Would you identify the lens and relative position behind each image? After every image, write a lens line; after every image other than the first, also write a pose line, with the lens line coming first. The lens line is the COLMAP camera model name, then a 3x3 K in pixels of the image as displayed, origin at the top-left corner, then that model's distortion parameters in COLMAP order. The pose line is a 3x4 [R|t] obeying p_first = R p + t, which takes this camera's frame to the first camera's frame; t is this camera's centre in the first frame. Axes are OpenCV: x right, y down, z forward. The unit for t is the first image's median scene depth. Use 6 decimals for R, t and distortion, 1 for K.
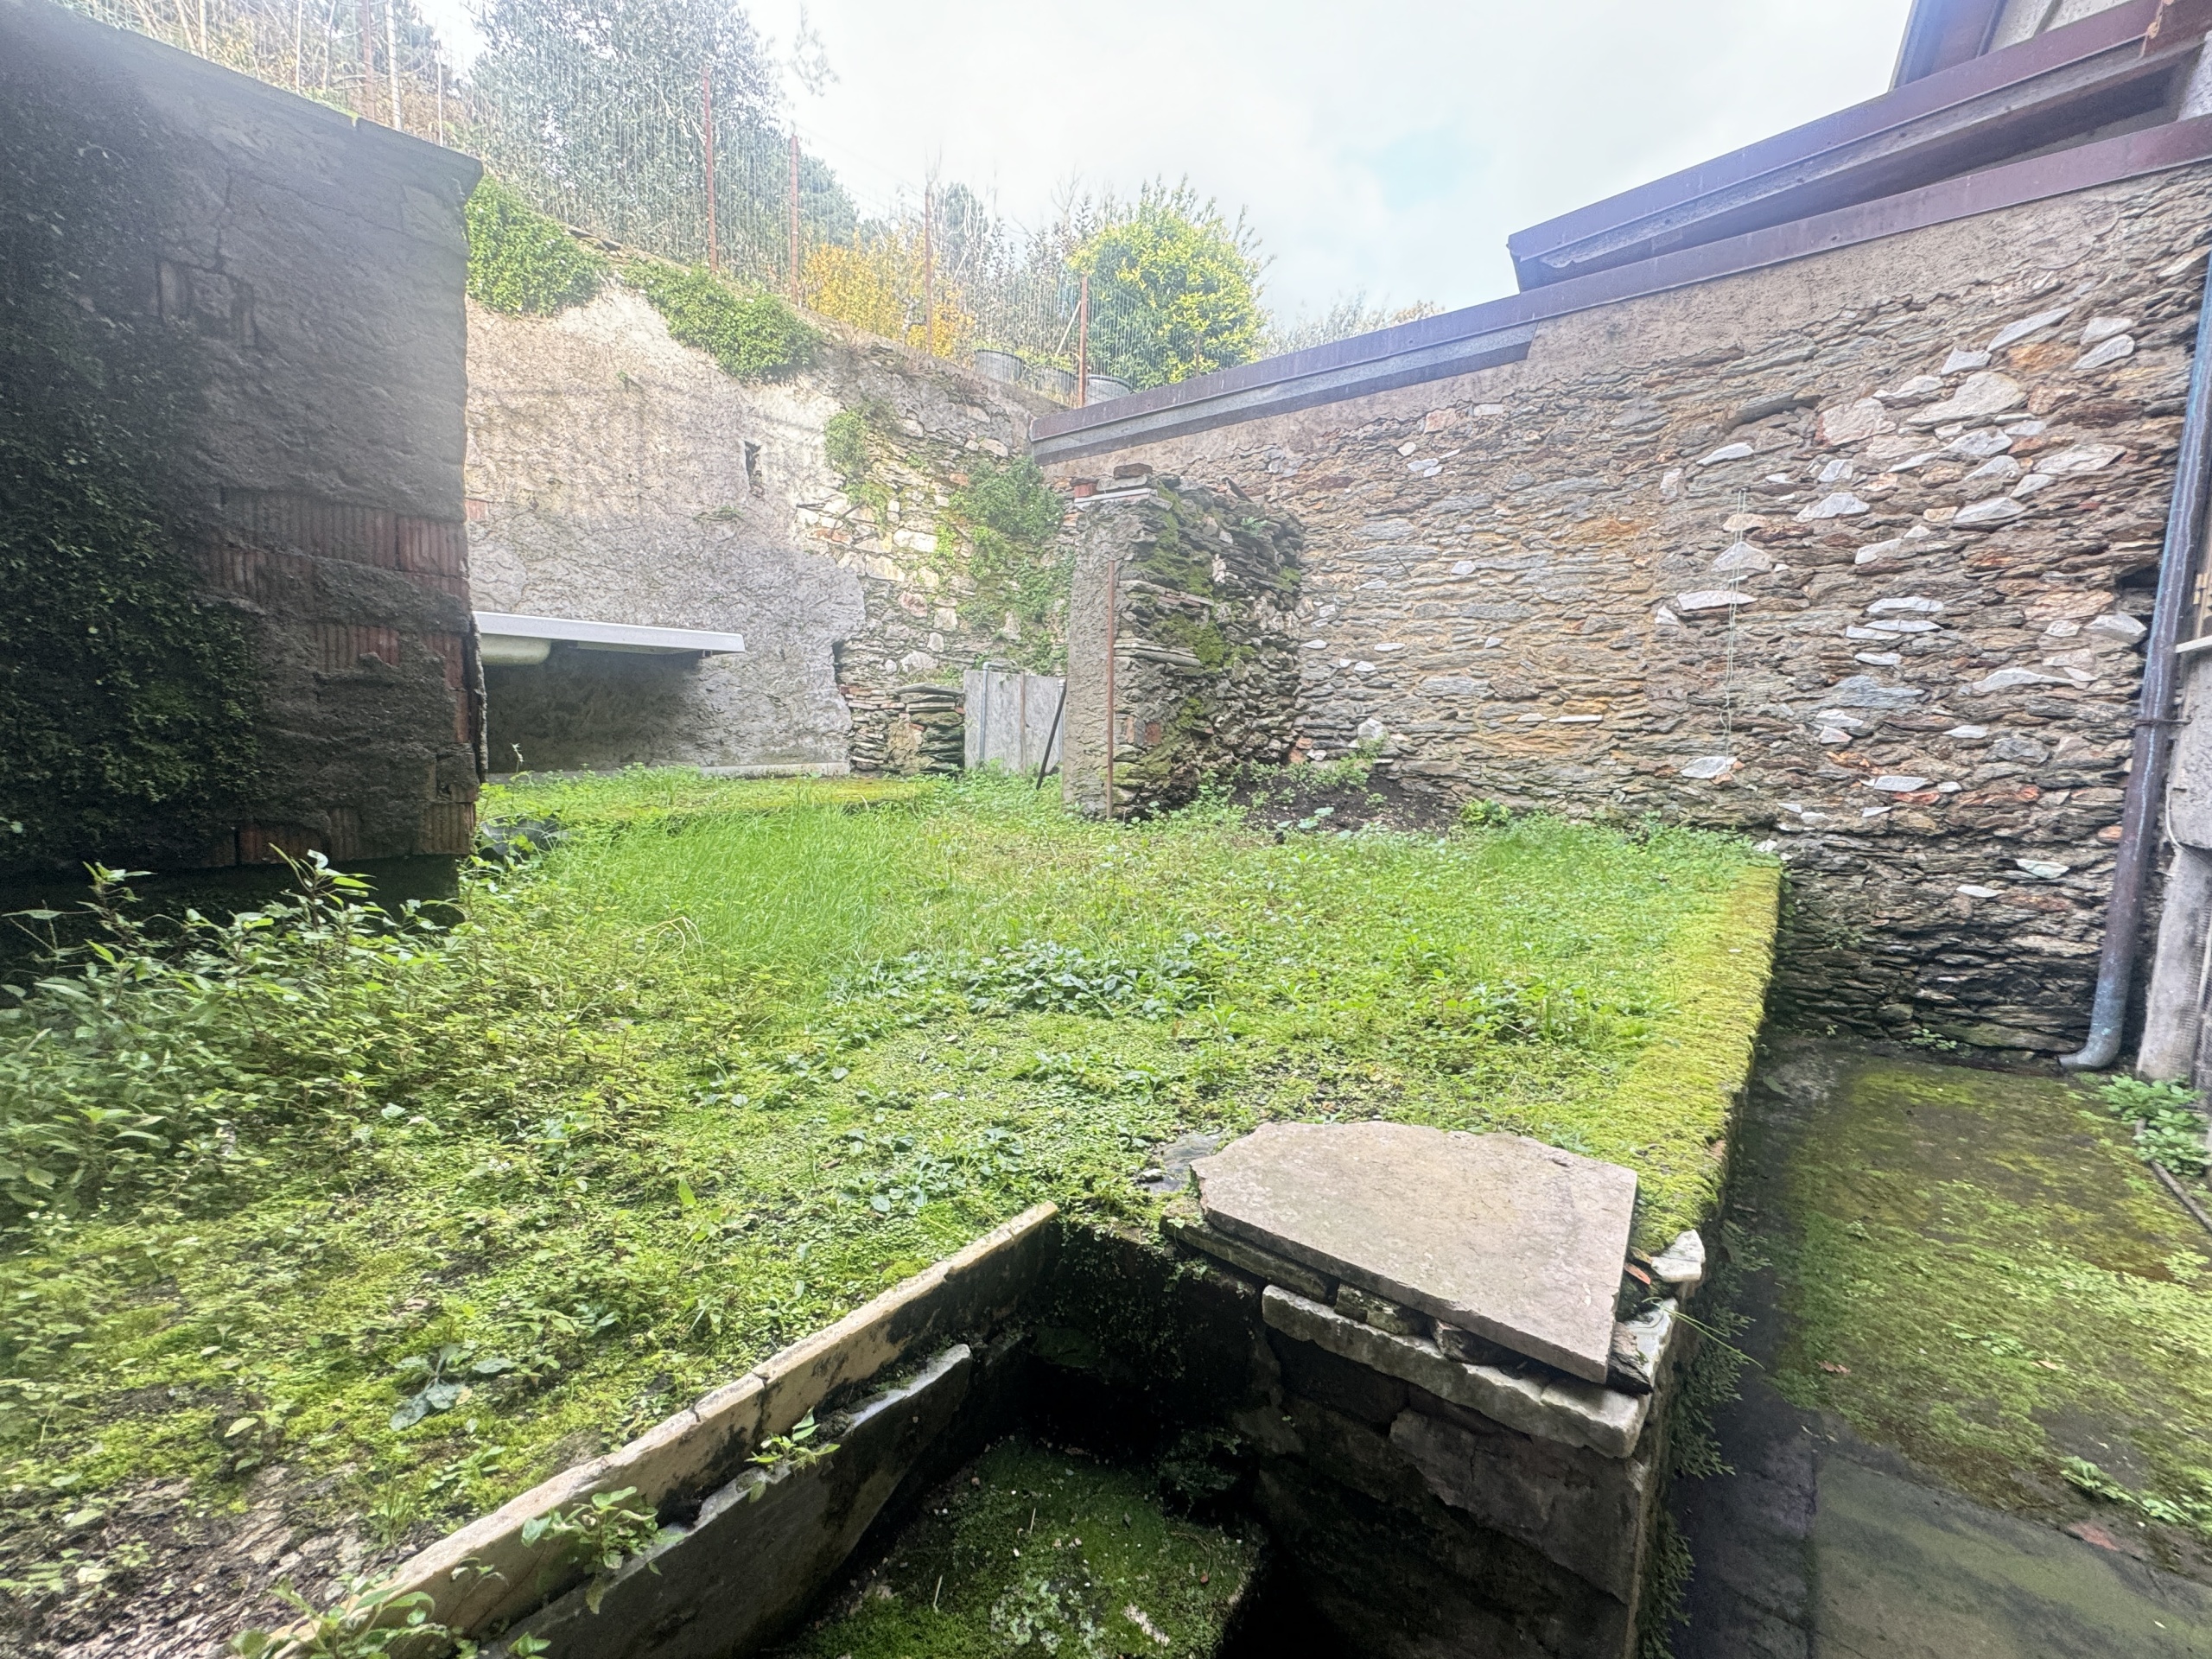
lens RADIAL K [[884.6, 0, 1104.1], [0, 884.6, 826.9], [0, 0, 1]] dist [-0.003027, 0.000468]
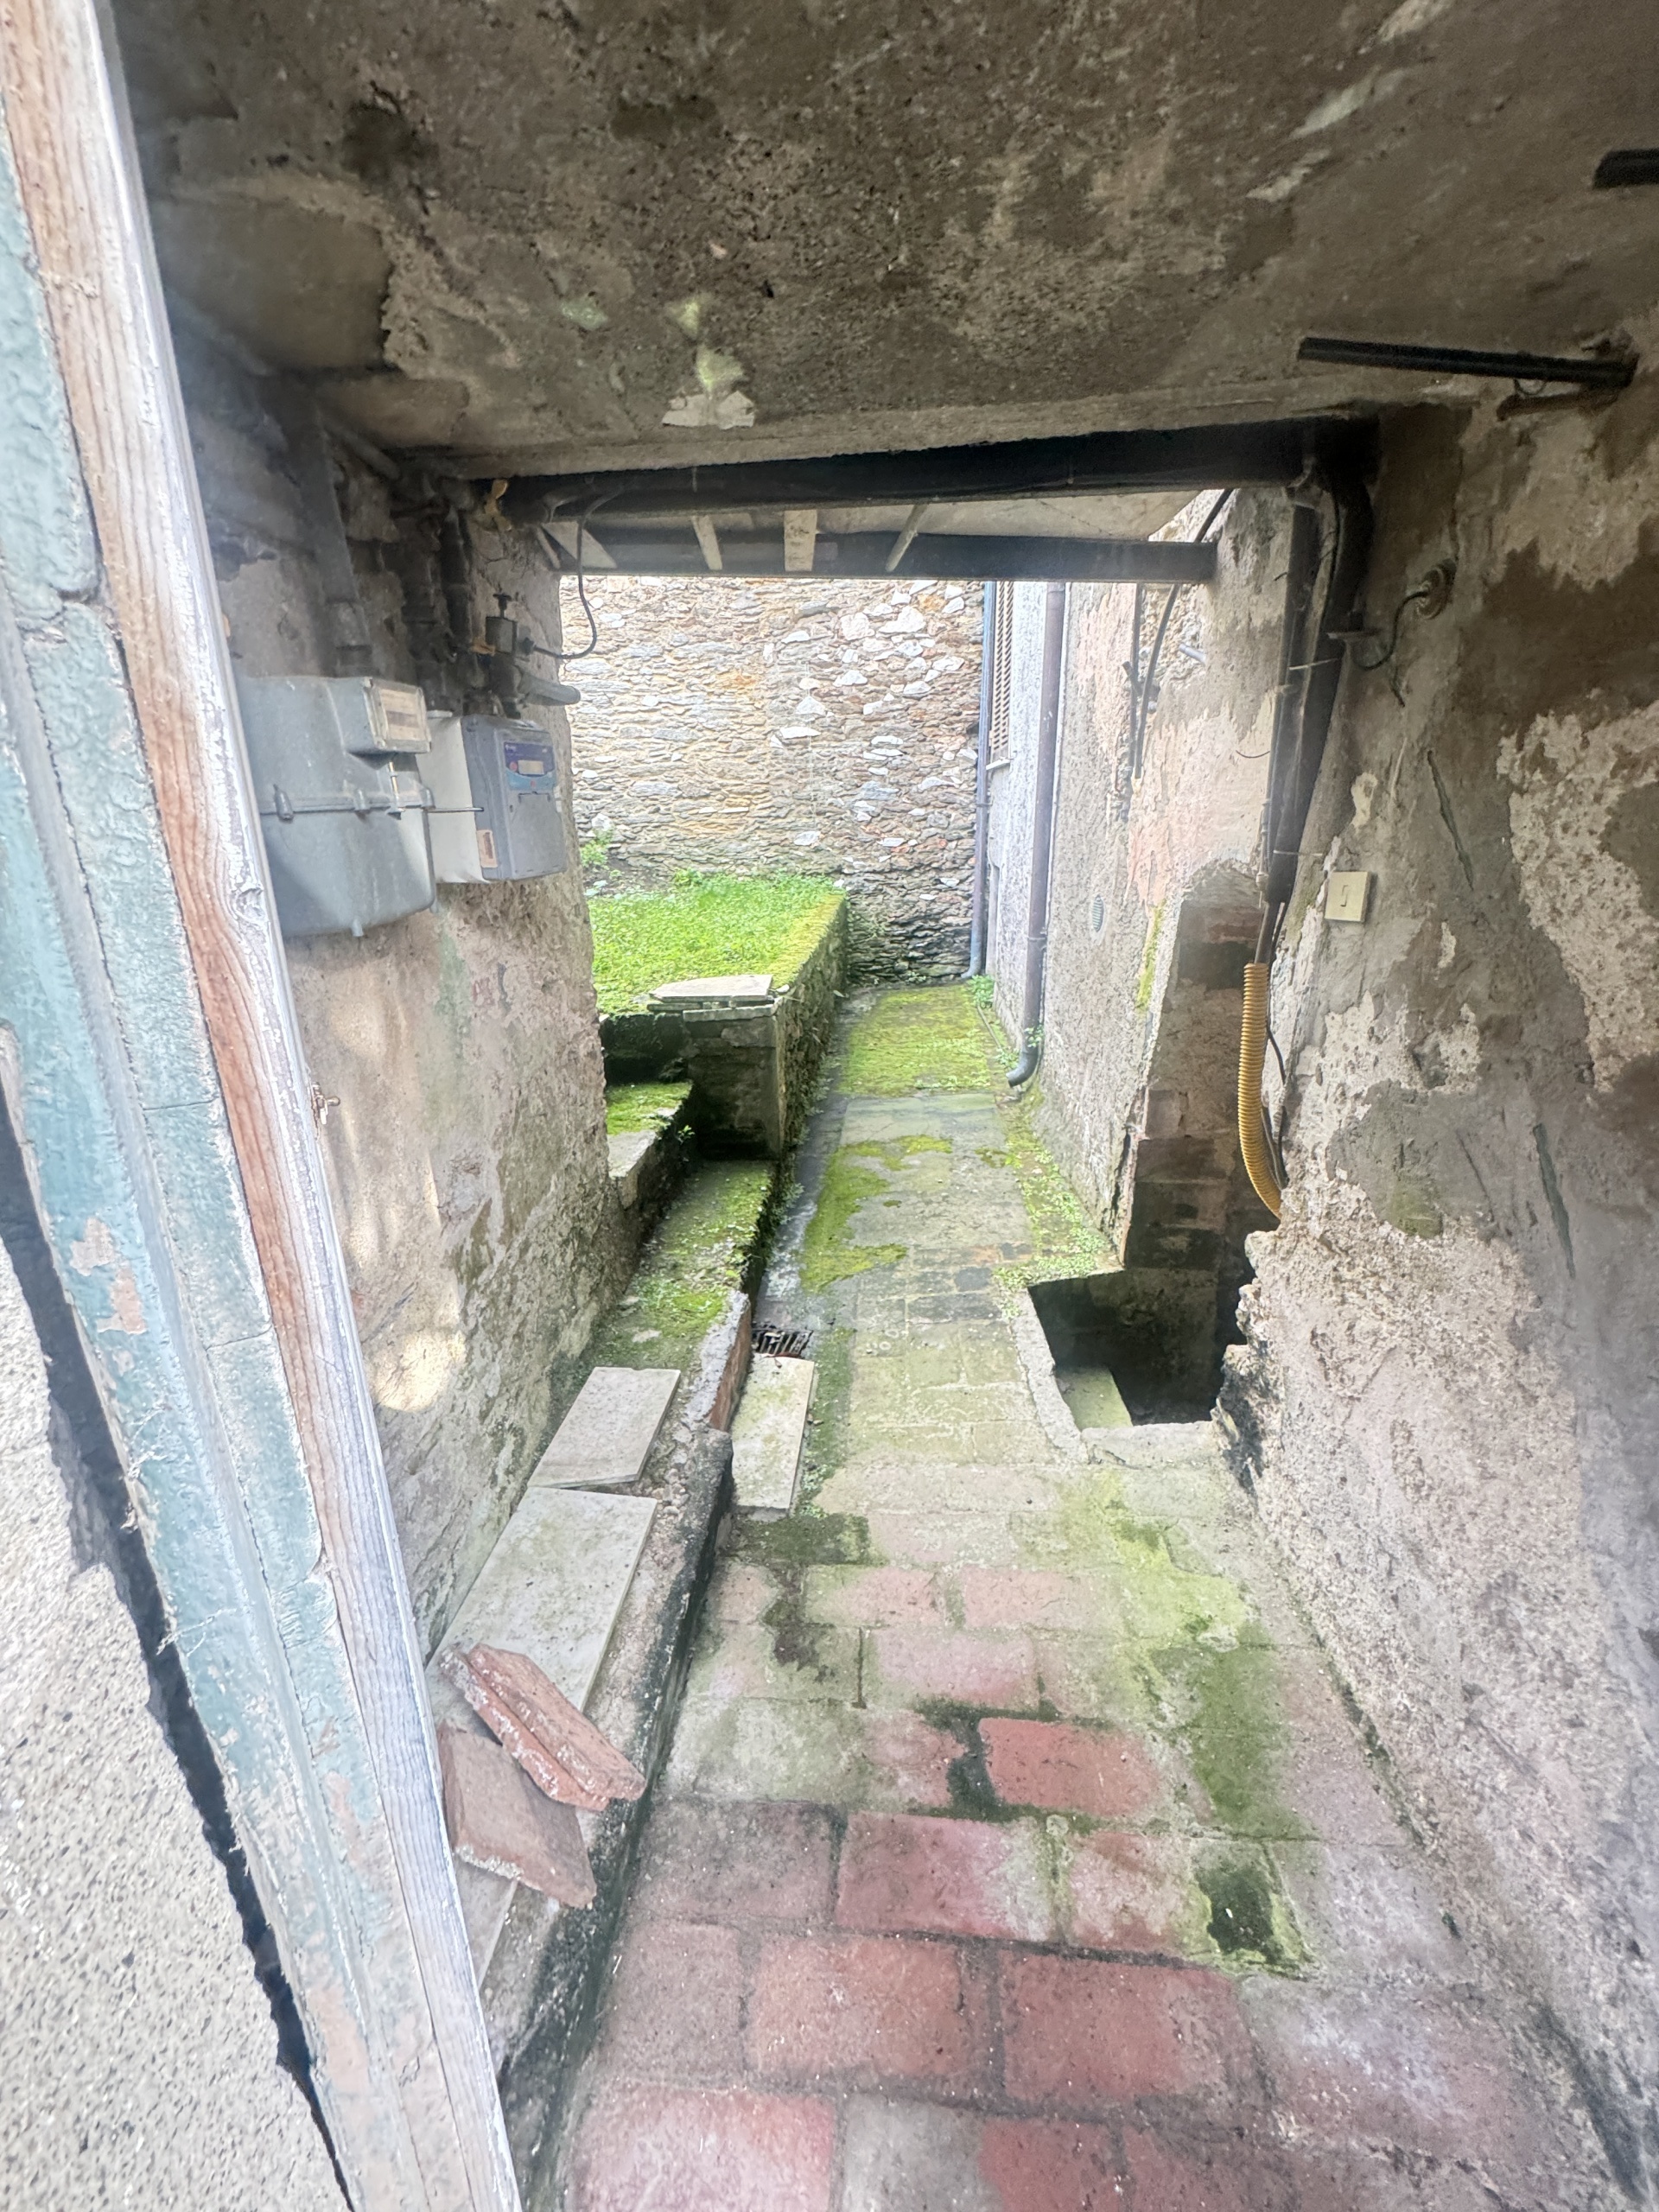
lens RADIAL K [[884.6, 0, 827.4], [0, 884.6, 1101.3], [0, 0, 1]] dist [-0.003027, 0.000468]
pose [[0.828912, -0.212517, 0.517437, -0.287716], [0.097592, 0.965776, 0.240316, 0.016914], [-0.550800, -0.148703, 0.821284, -0.526935]]
